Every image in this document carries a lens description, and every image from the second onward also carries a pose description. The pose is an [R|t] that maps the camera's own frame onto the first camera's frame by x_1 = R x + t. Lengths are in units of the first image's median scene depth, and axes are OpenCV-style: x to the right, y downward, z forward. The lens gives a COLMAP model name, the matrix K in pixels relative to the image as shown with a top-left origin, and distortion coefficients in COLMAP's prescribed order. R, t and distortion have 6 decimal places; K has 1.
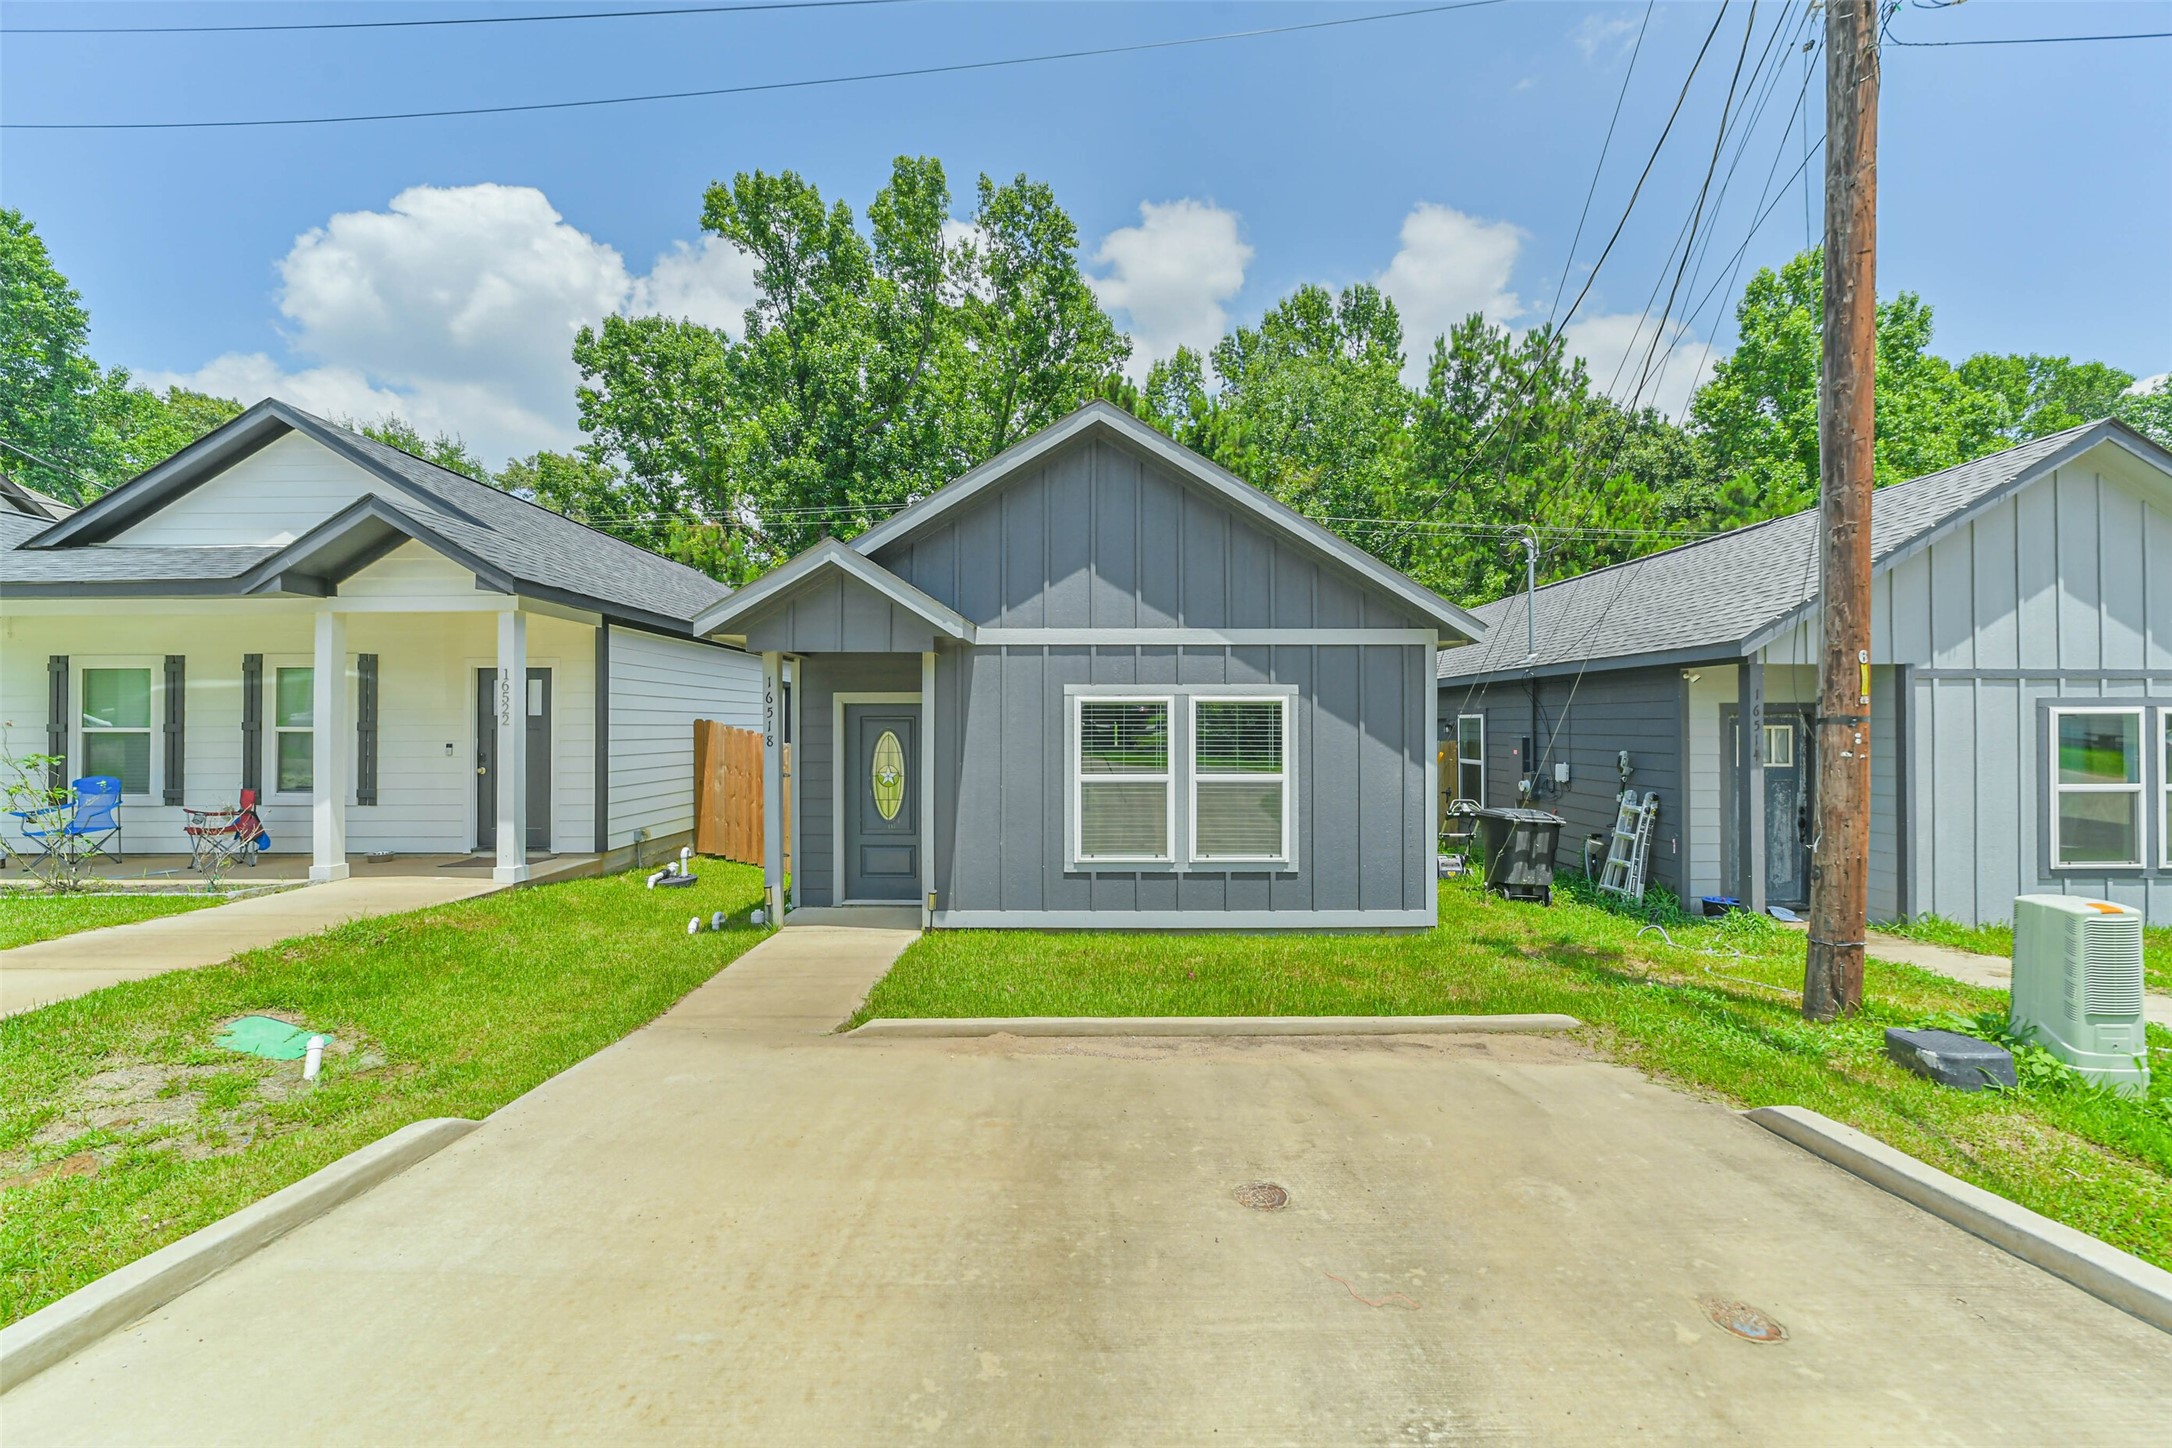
lens RADIAL K [[840.1, 0, 1081.6], [0, 840.1, 719.3], [0, 0, 1]] dist [0.002115, 0.000229]
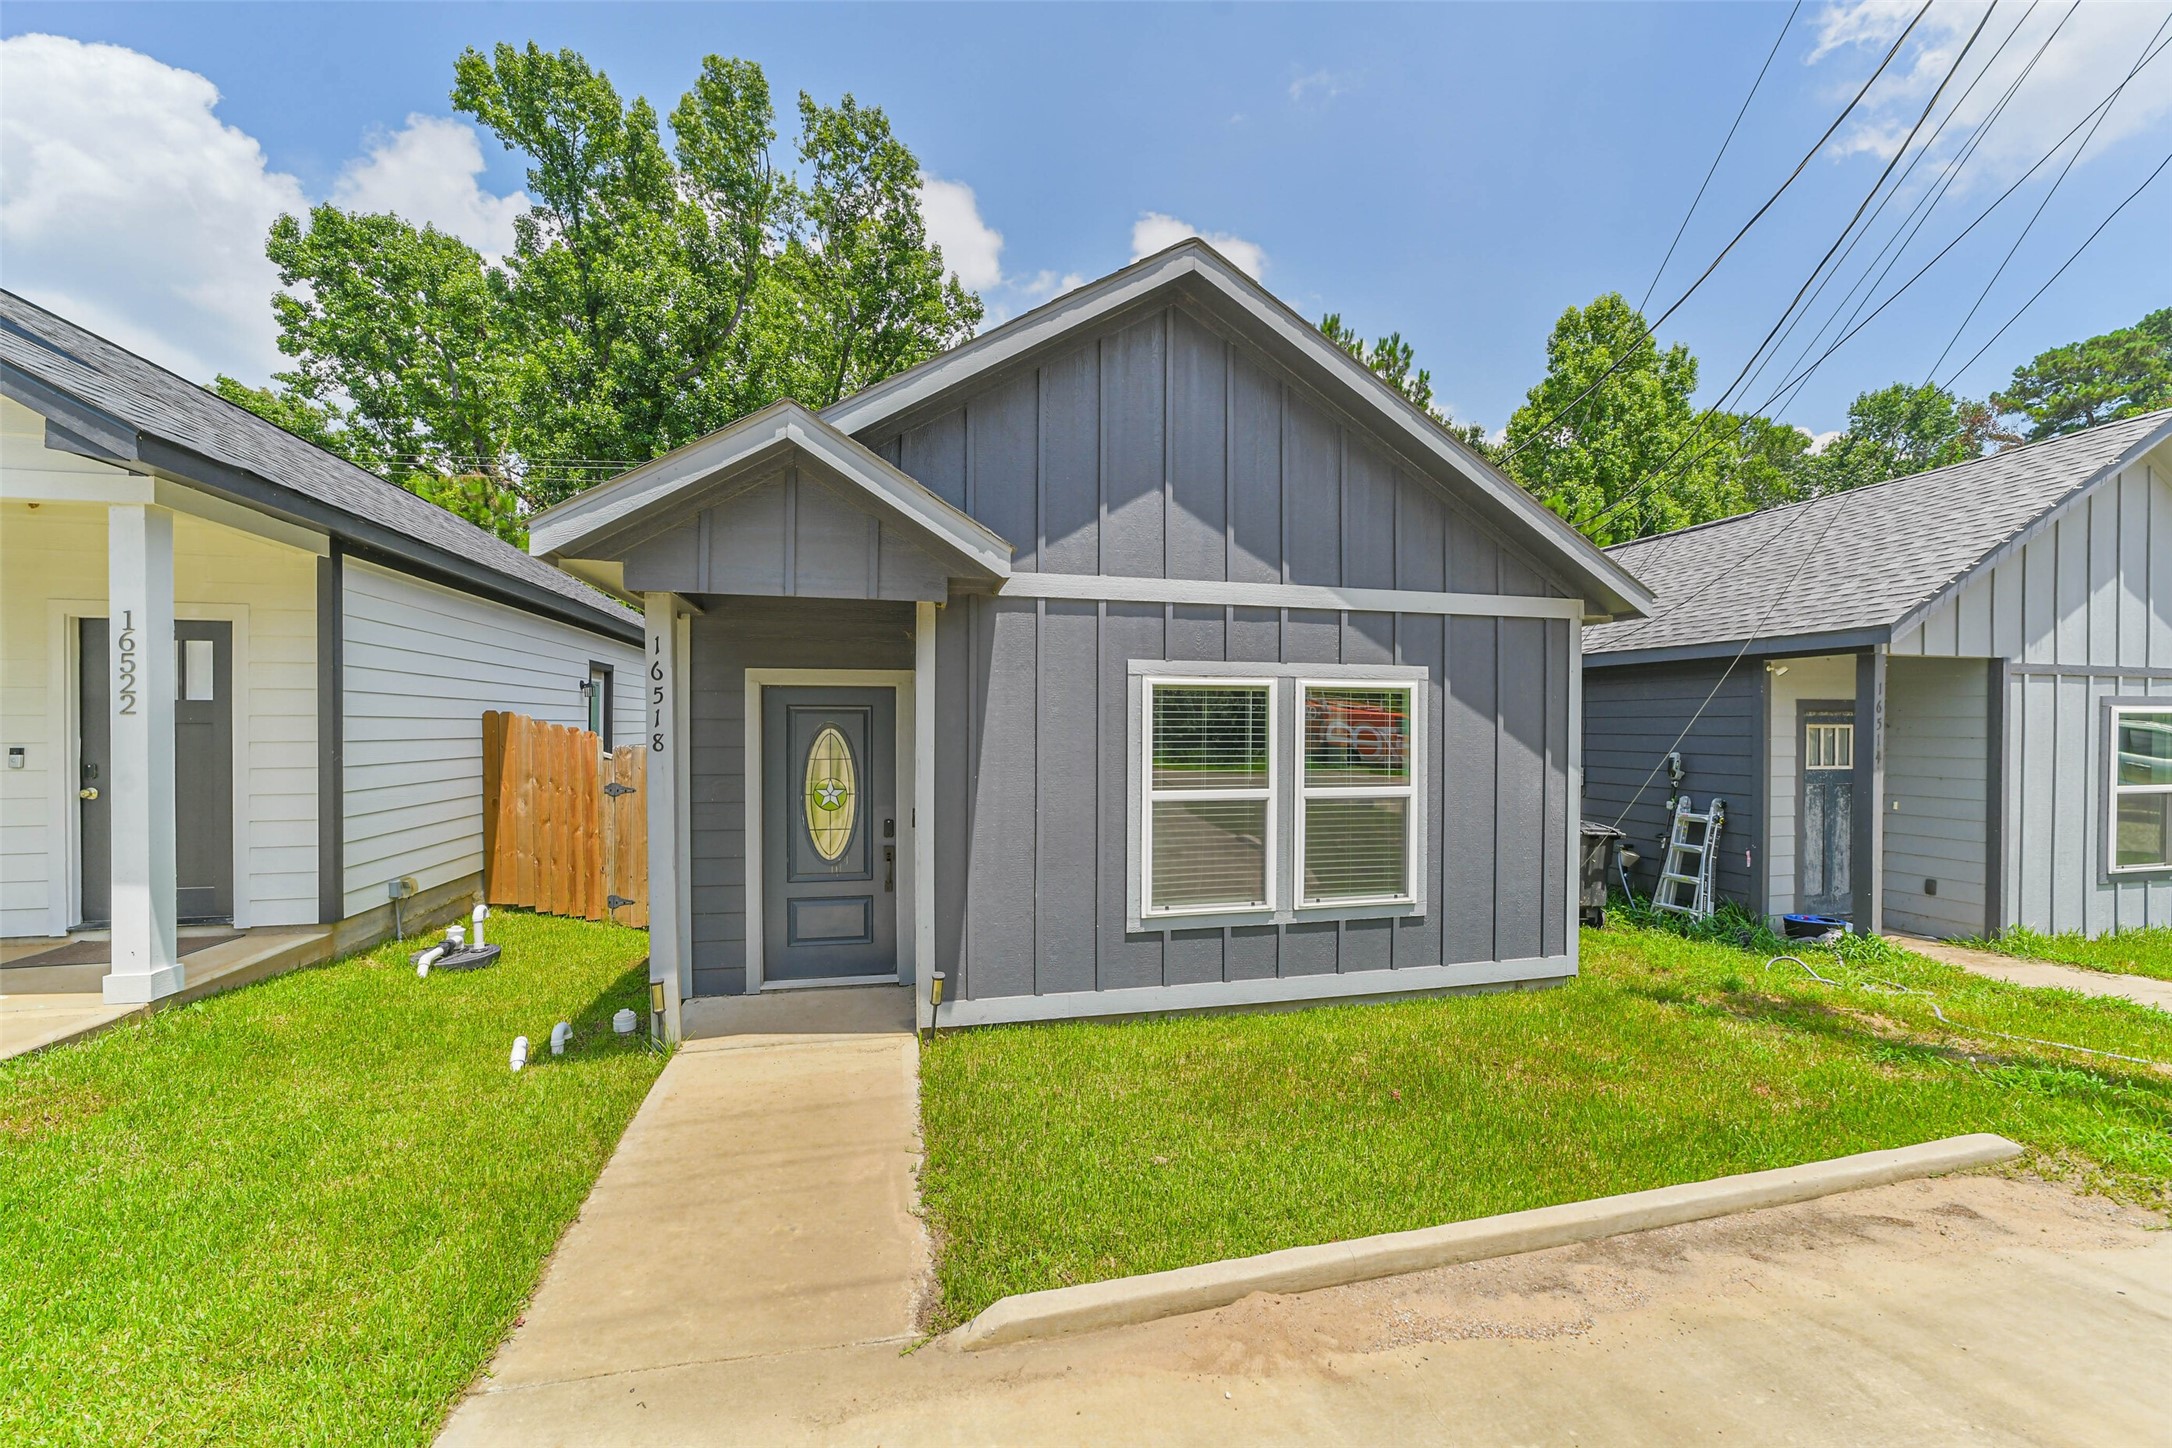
lens RADIAL K [[840.1, 0, 1083.9], [0, 840.1, 737.1], [0, 0, 1]] dist [0.002115, 0.000229]
pose [[0.975144, 0.000511, 0.221570, -0.190371], [-0.004935, 0.999799, 0.019412, 0.008398], [-0.221515, -0.020023, 0.974951, 0.312382]]
